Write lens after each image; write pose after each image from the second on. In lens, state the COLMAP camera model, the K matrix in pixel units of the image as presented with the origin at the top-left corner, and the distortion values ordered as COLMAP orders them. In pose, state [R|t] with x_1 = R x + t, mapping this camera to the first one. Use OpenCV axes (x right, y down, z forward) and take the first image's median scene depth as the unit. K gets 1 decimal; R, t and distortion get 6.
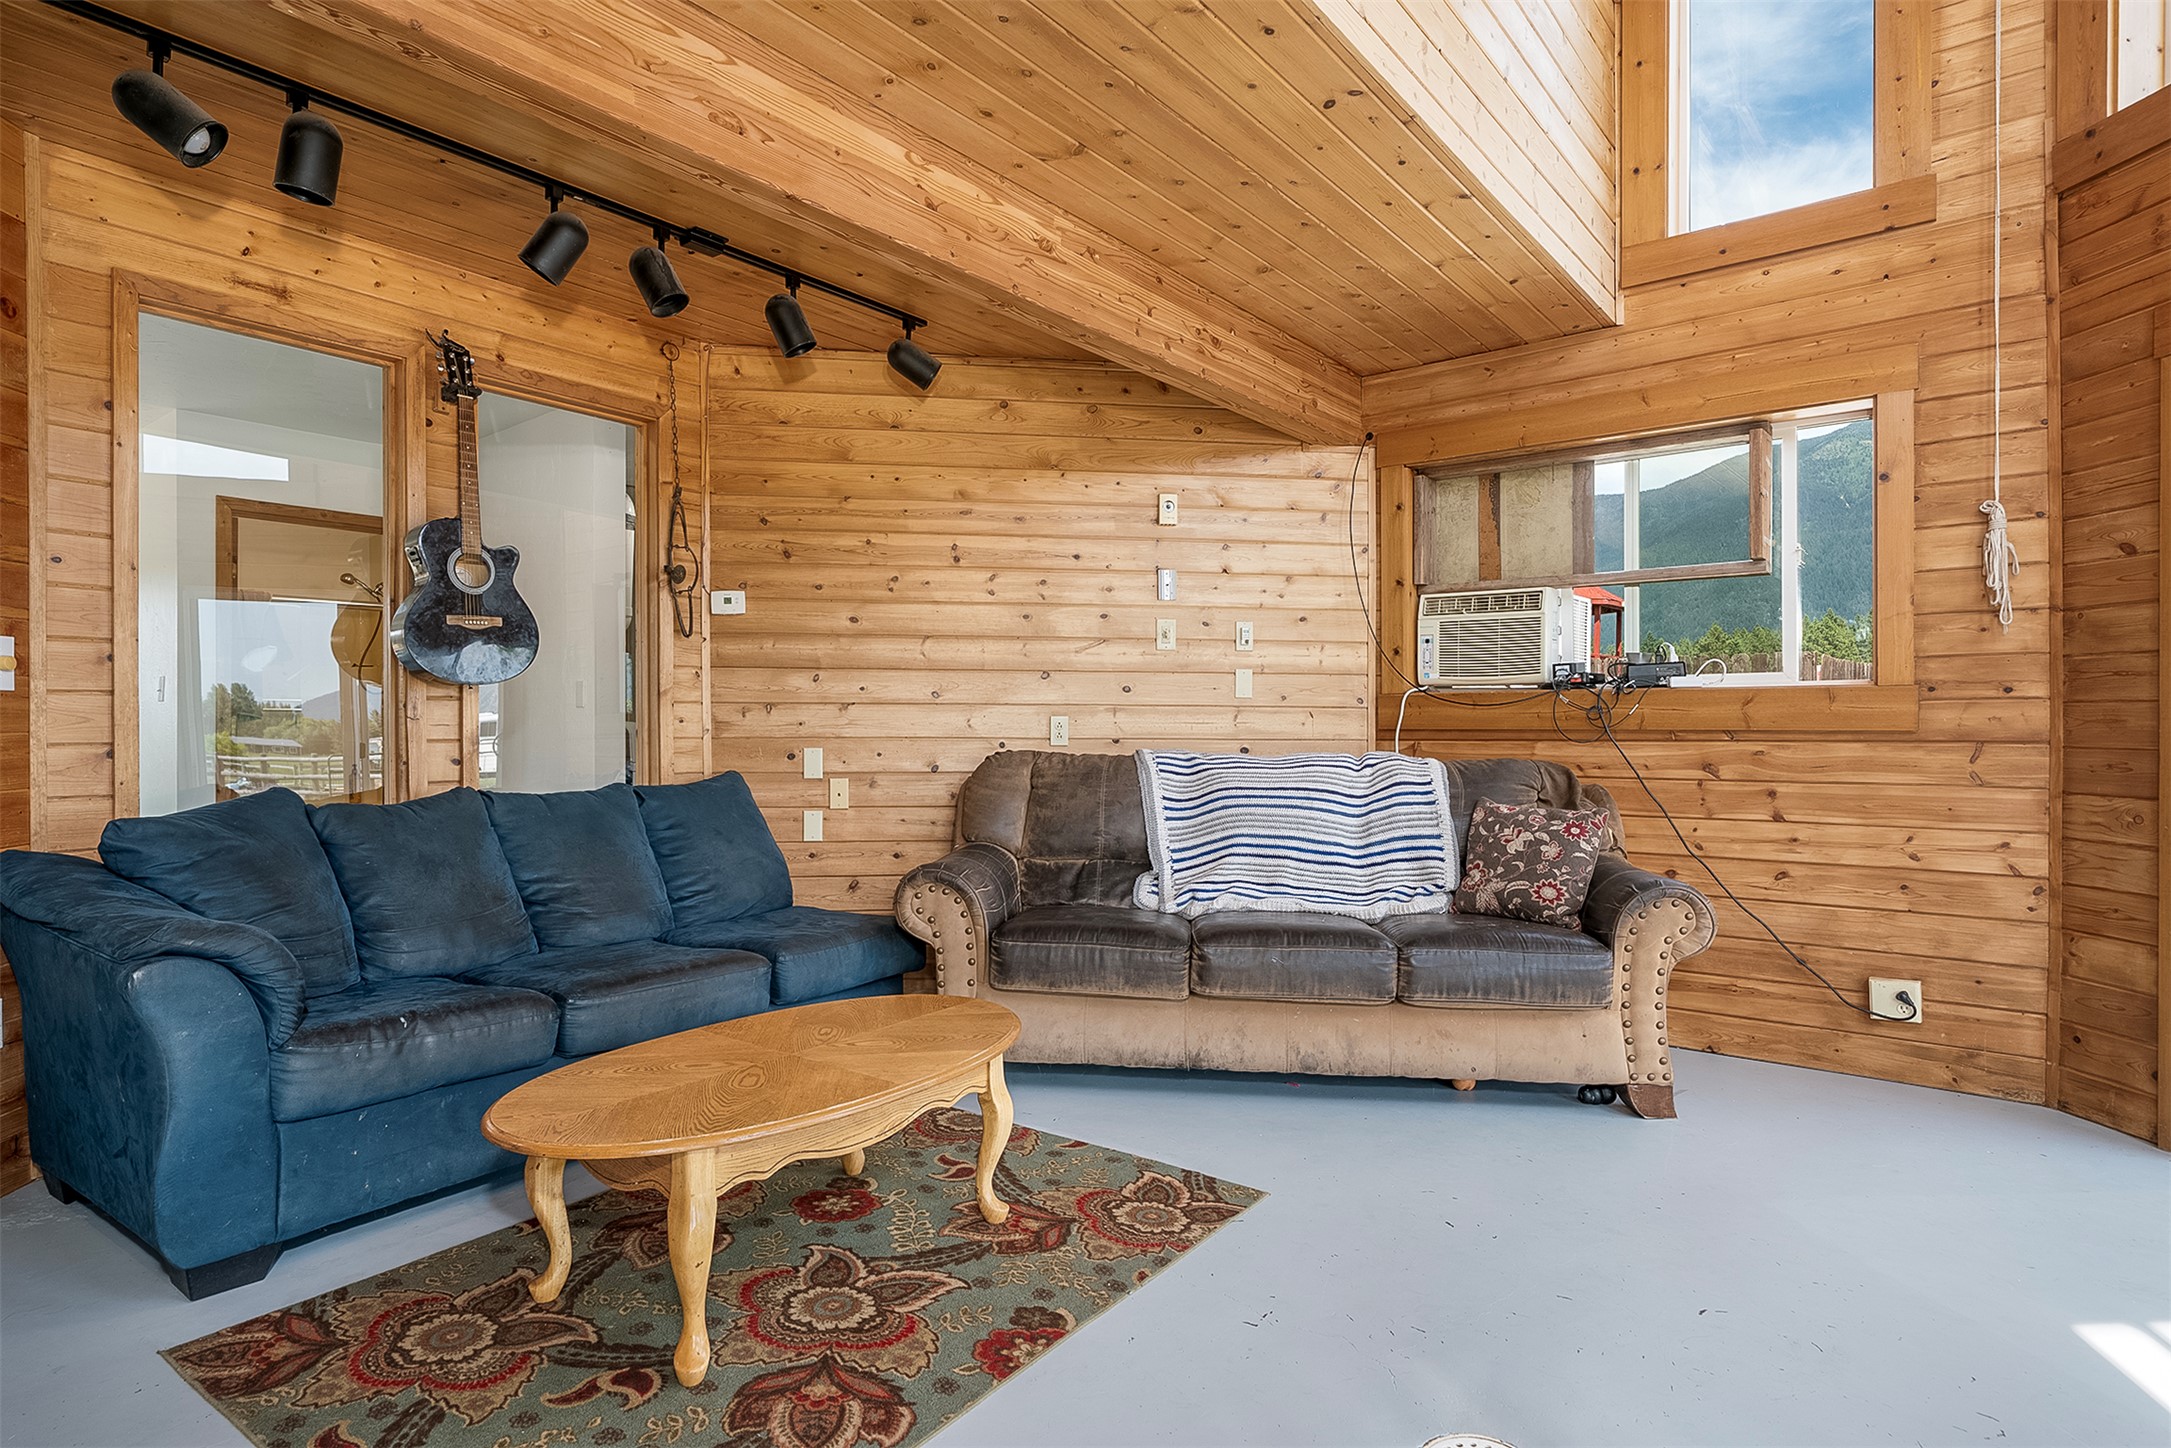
lens RADIAL K [[1156.1, 0, 1070.7], [0, 1156.1, 729.6], [0, 0, 1]] dist [0.006026, -0.004273]
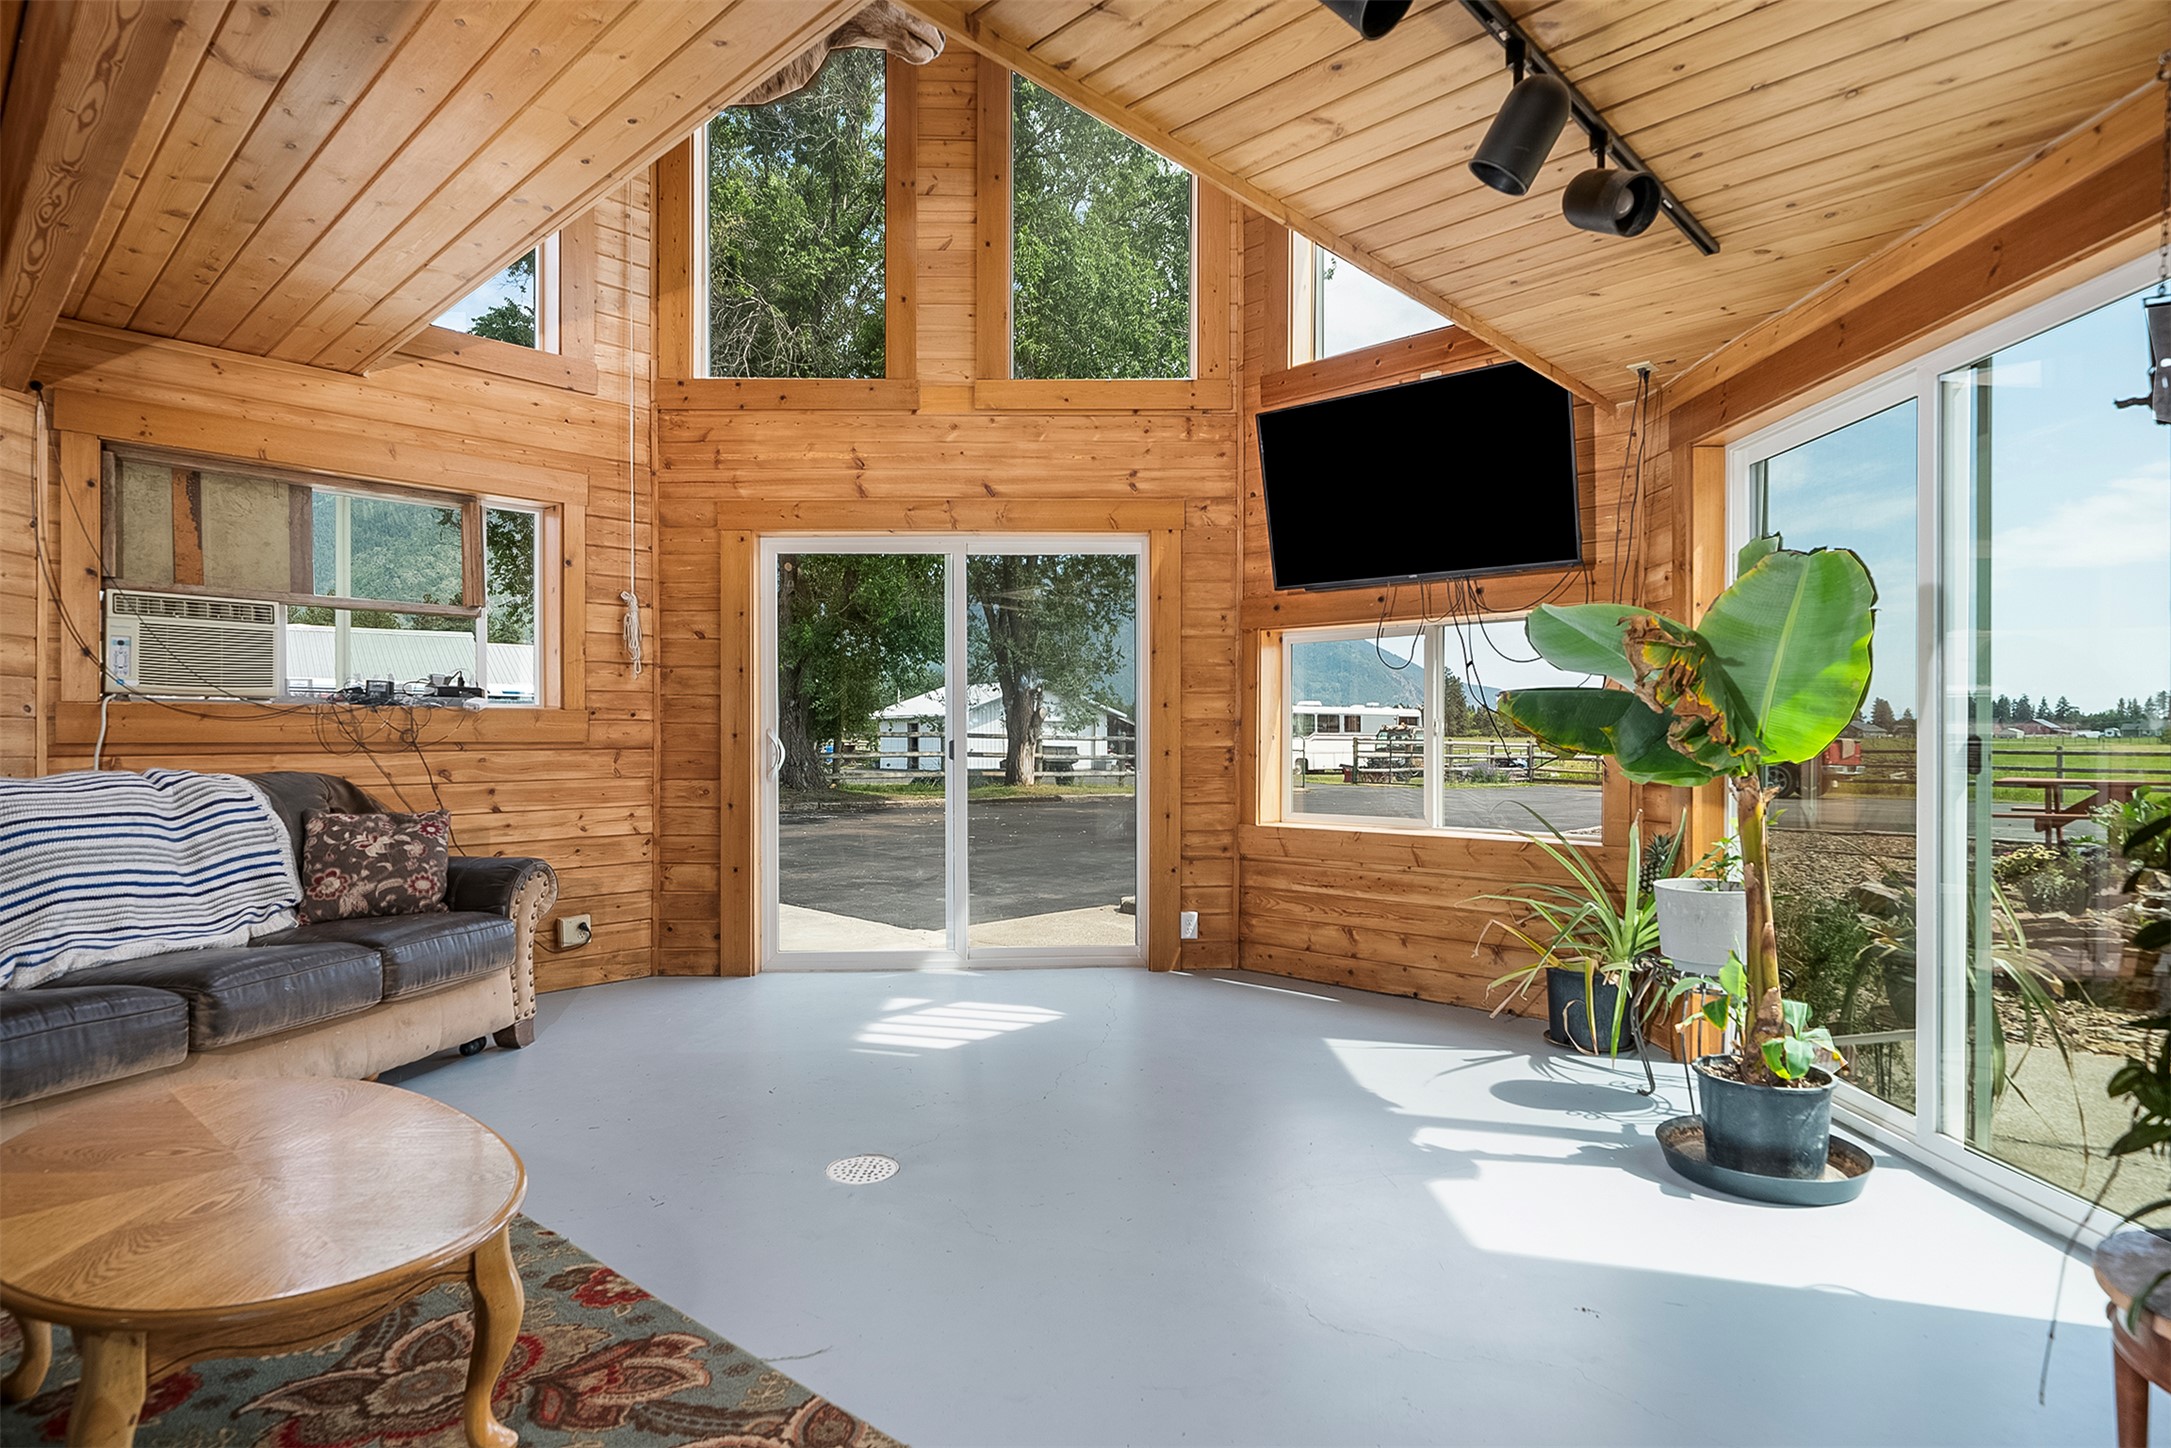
lens RADIAL K [[1146.0, 0, 1090.3], [0, 1146.0, 740.9], [0, 0, 1]] dist [0.002357, -0.001396]
pose [[0.079033, -0.003503, 0.996866, -0.638863], [0.005556, 0.999980, 0.003073, -0.000853], [-0.996857, 0.005296, 0.079051, 0.250811]]
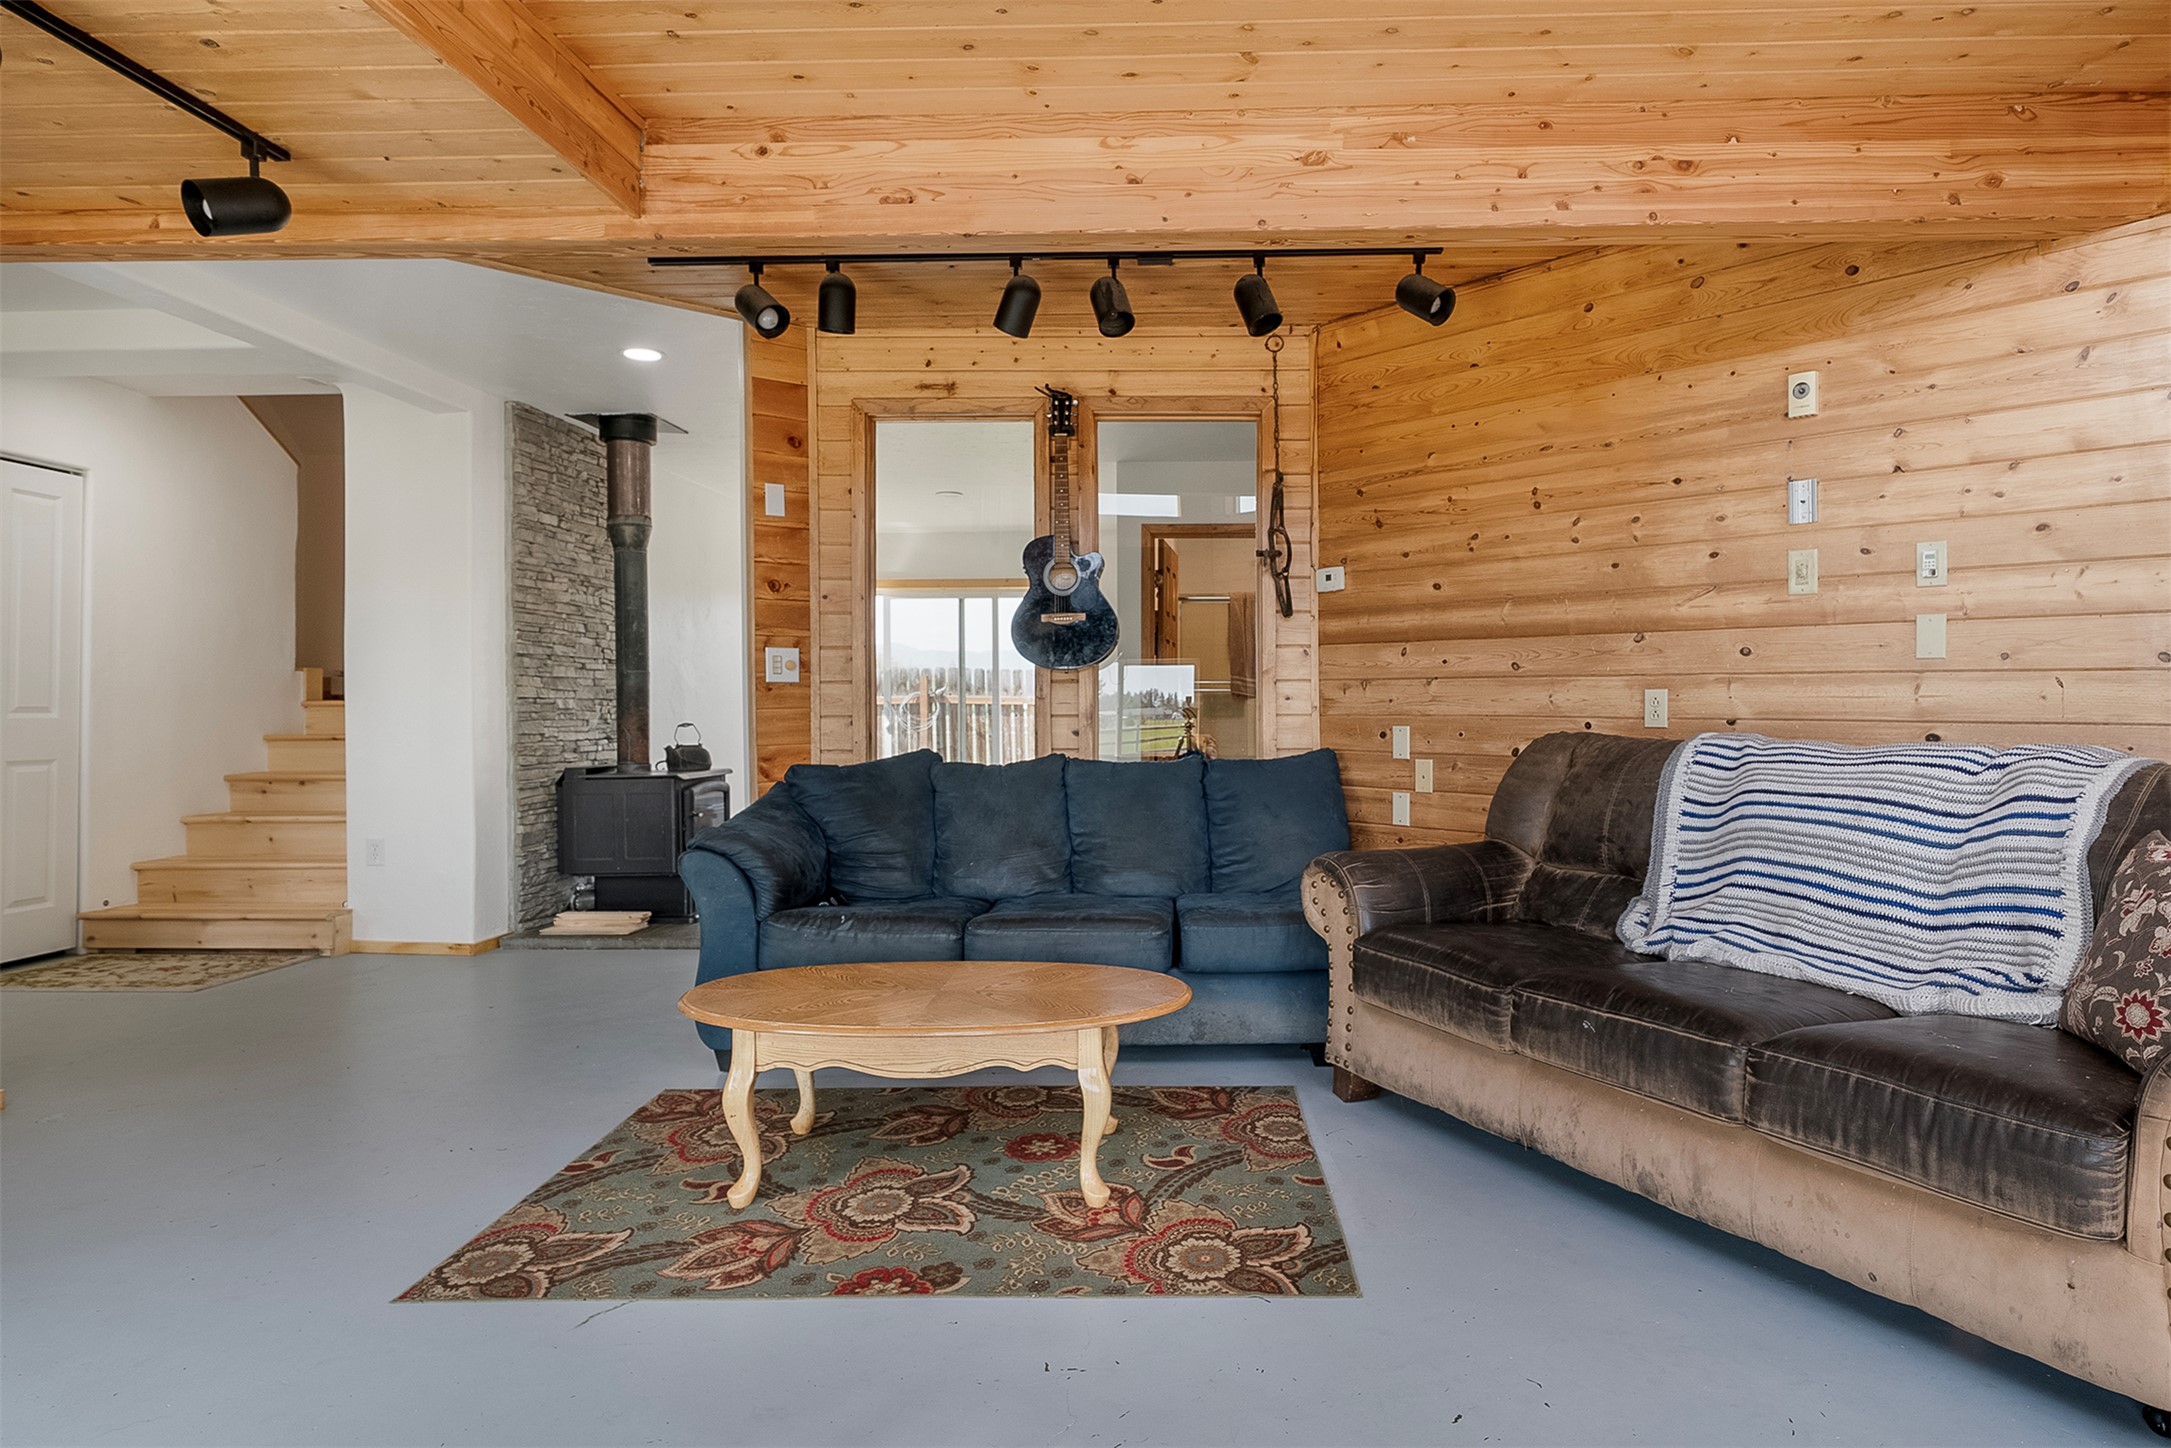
lens RADIAL K [[1254.3, 0, 1178.6], [0, 1254.3, 709.6], [0, 0, 1]] dist [-0.000470, 0.002472]
pose [[0.596417, 0.001769, -0.802673, 0.595911], [0.000297, 0.999997, 0.002425, -0.000117], [0.802675, -0.001685, 0.596415, 0.299010]]
